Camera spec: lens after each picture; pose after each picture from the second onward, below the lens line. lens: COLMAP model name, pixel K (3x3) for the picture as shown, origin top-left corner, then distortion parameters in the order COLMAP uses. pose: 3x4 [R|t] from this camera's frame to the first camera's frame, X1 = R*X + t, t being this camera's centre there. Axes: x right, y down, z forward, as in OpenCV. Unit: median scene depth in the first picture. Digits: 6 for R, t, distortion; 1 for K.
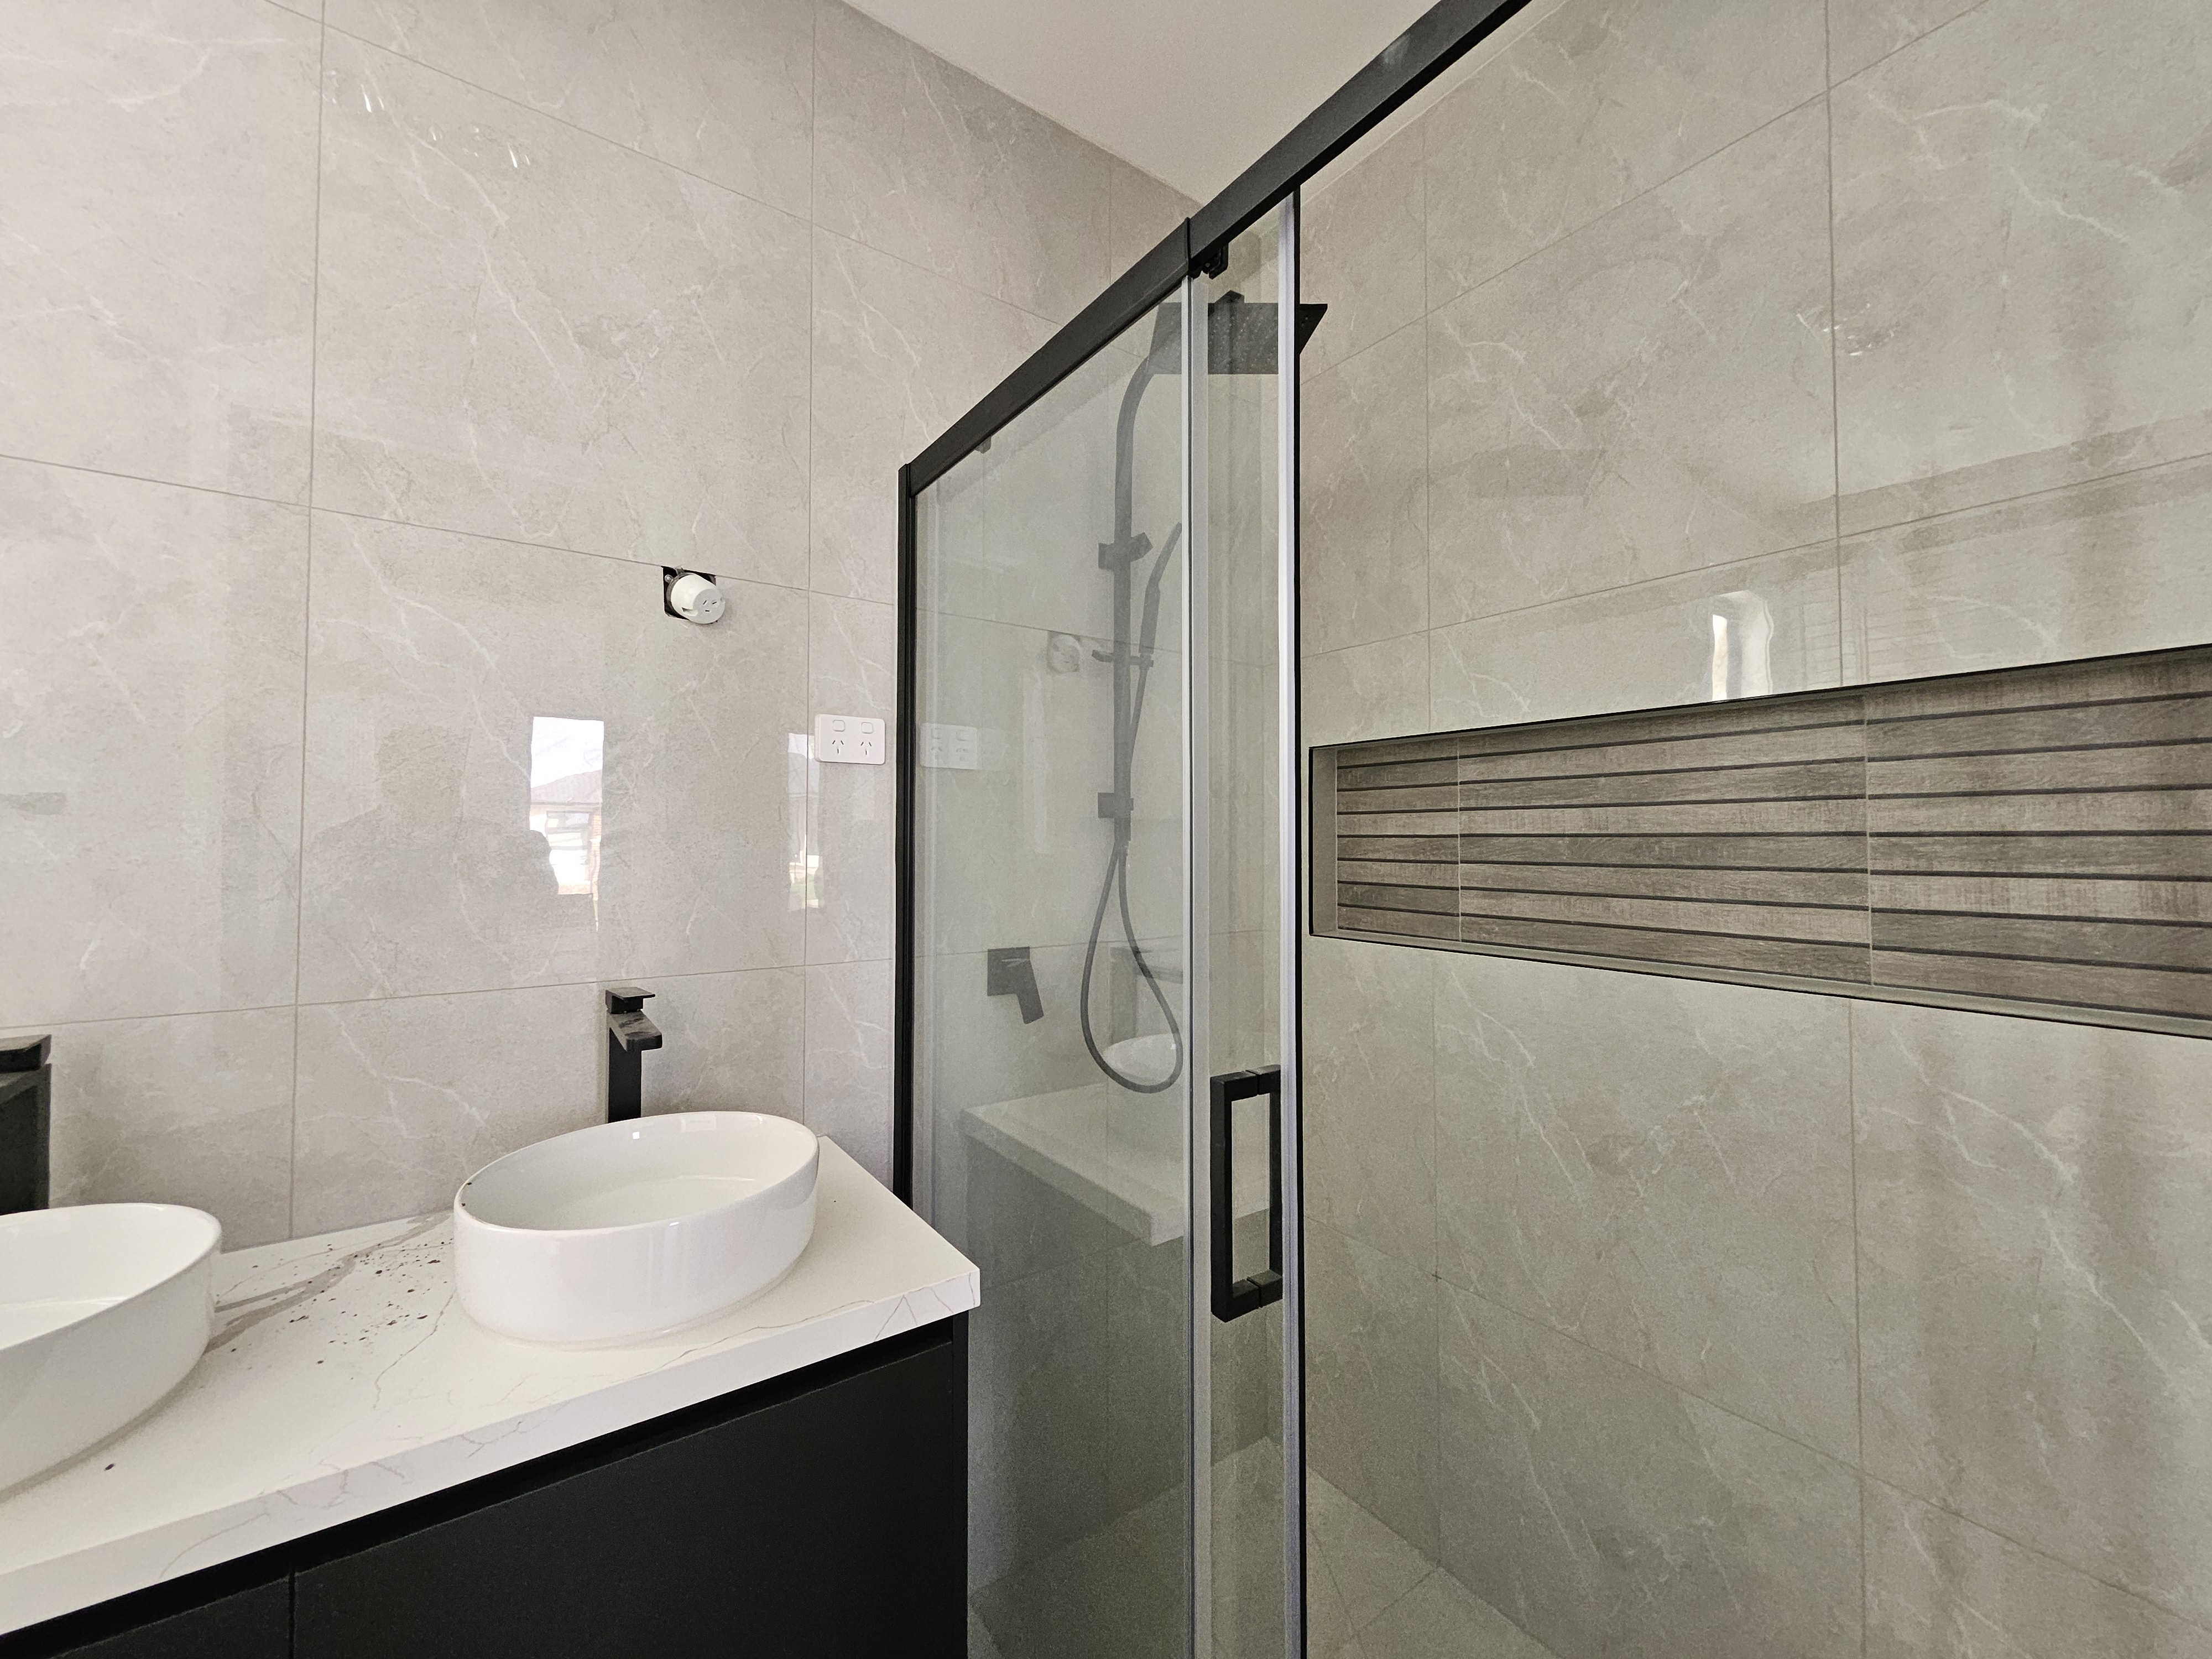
lens RADIAL K [[868.2, 0, 1101.0], [0, 868.2, 819.8], [0, 0, 1]] dist [-0.000013, -0.001280]
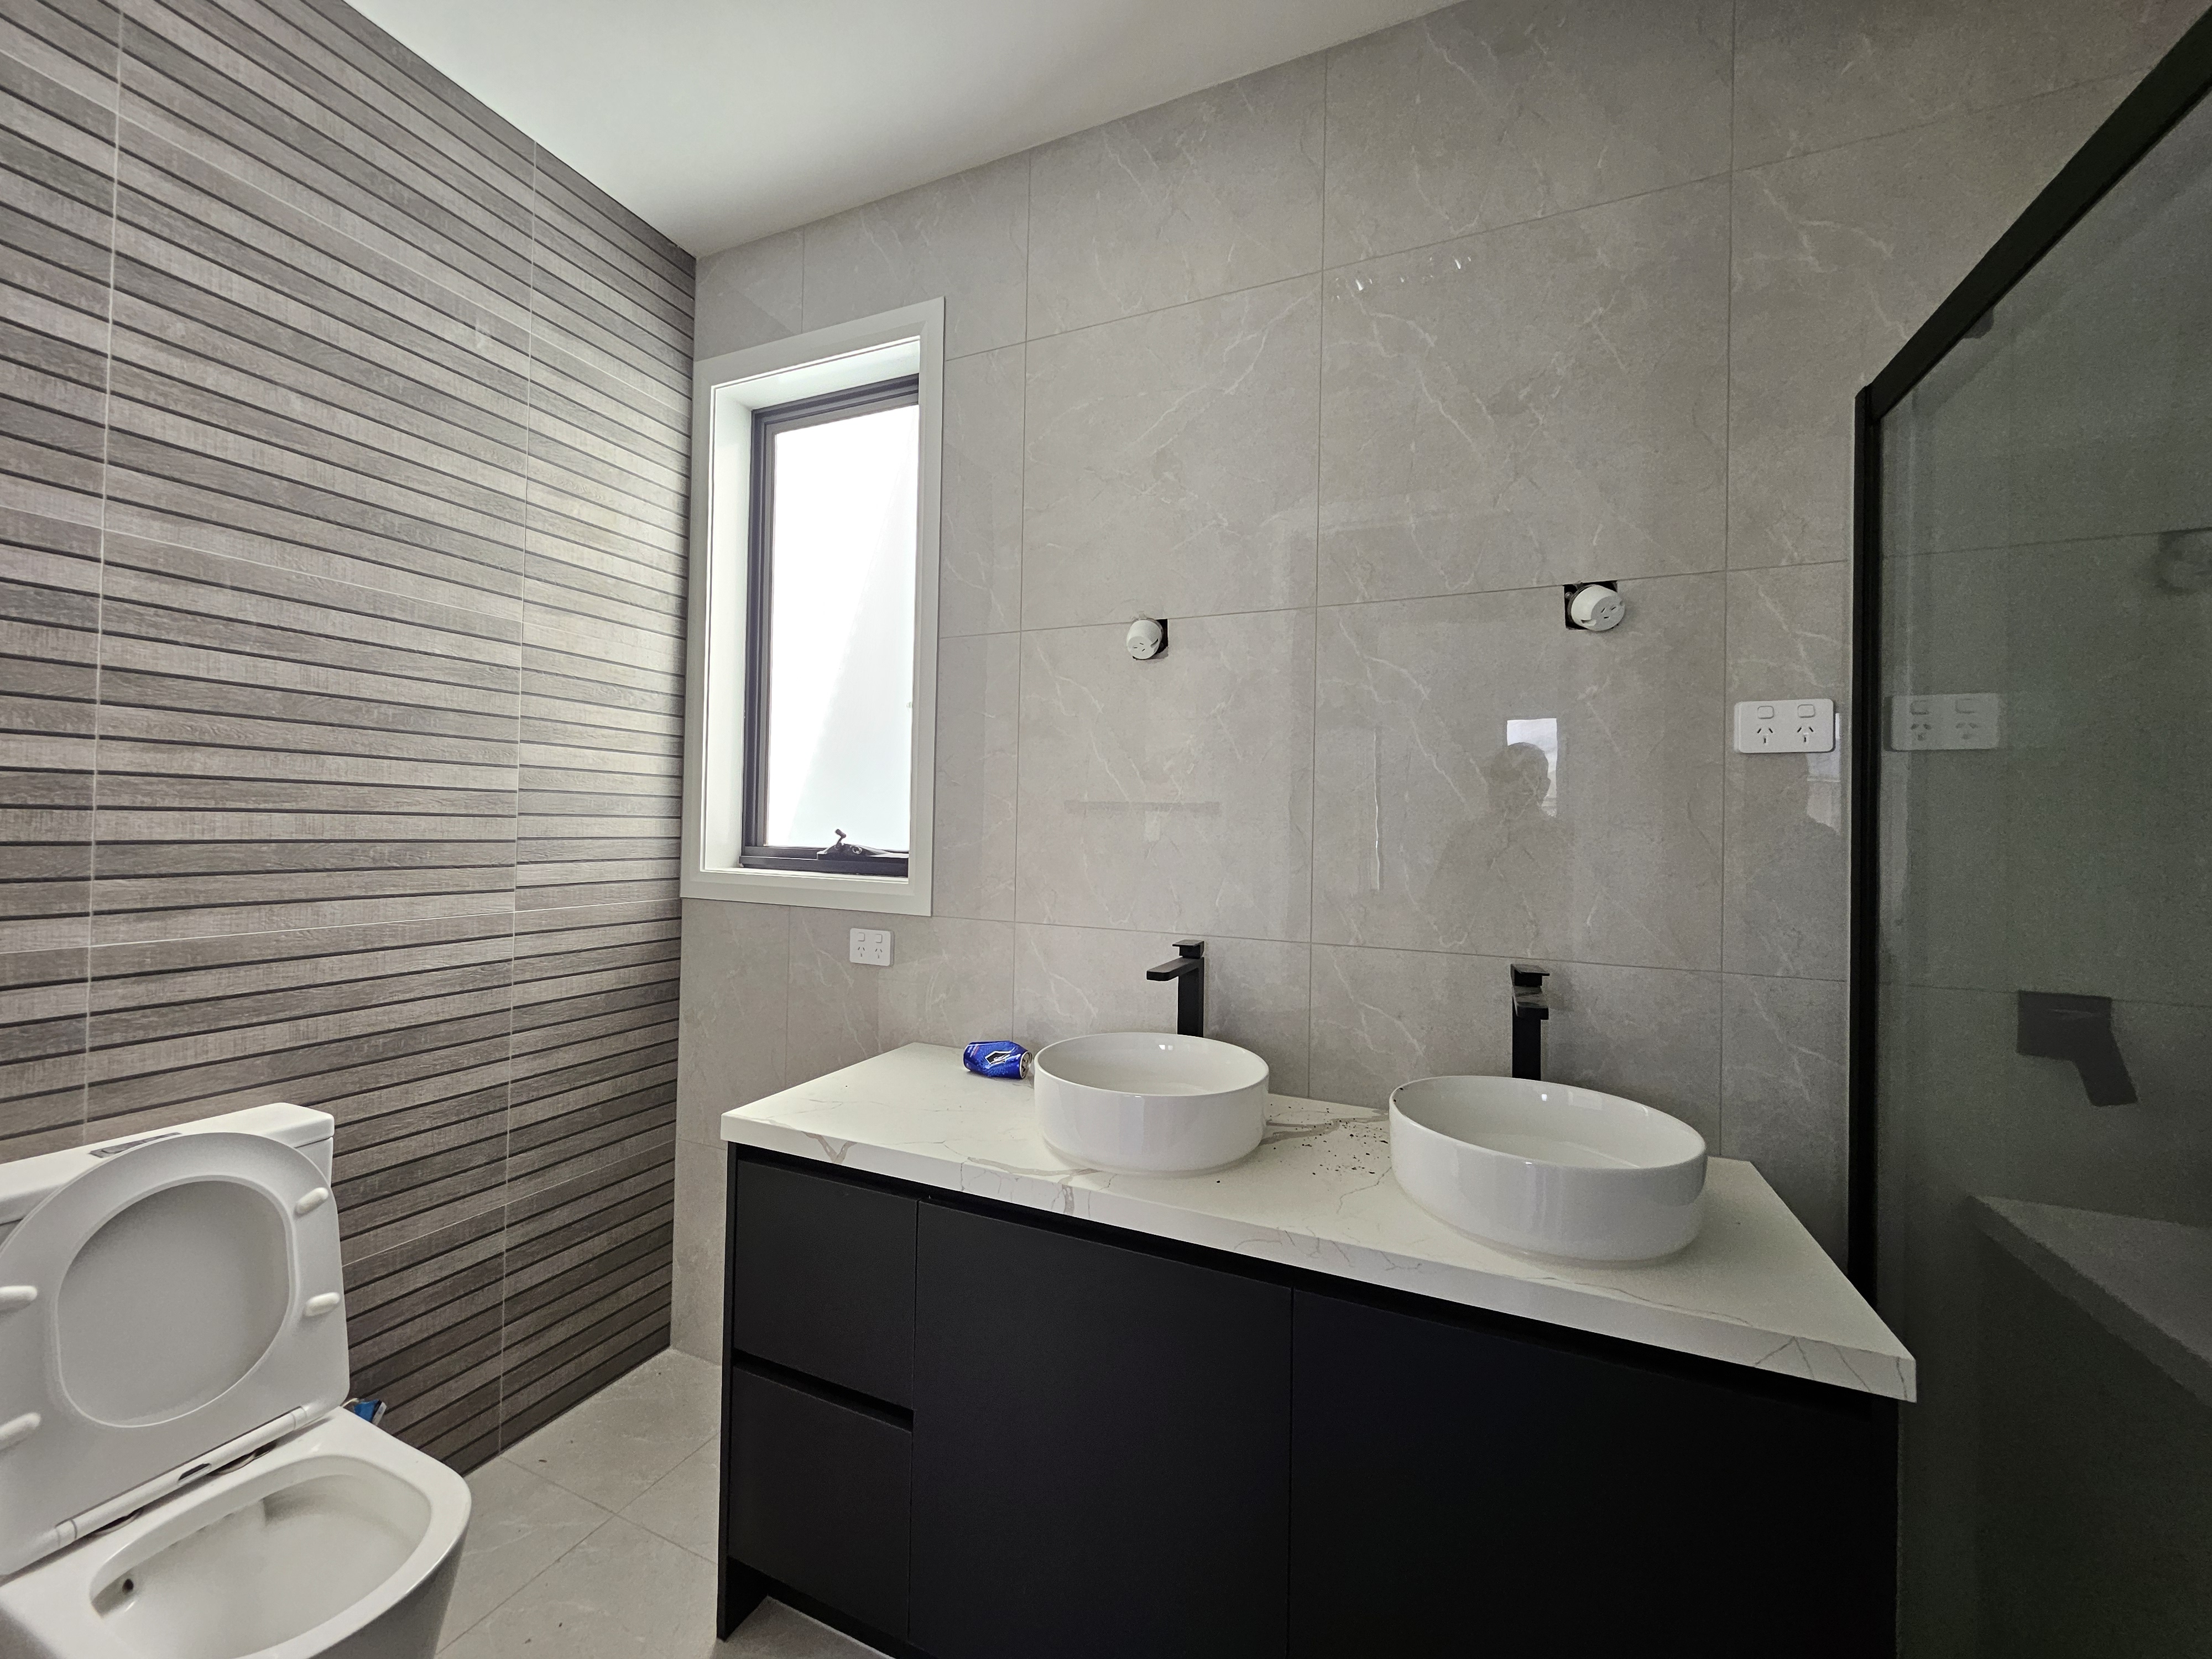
lens RADIAL K [[868.2, 0, 1105.2], [0, 868.2, 820.3], [0, 0, 1]] dist [-0.000013, -0.001280]
pose [[0.527337, -0.000455, -0.849656, 0.119477], [0.003331, 0.999993, 0.001532, 0.000250], [0.849650, -0.003638, 0.527335, -0.067571]]
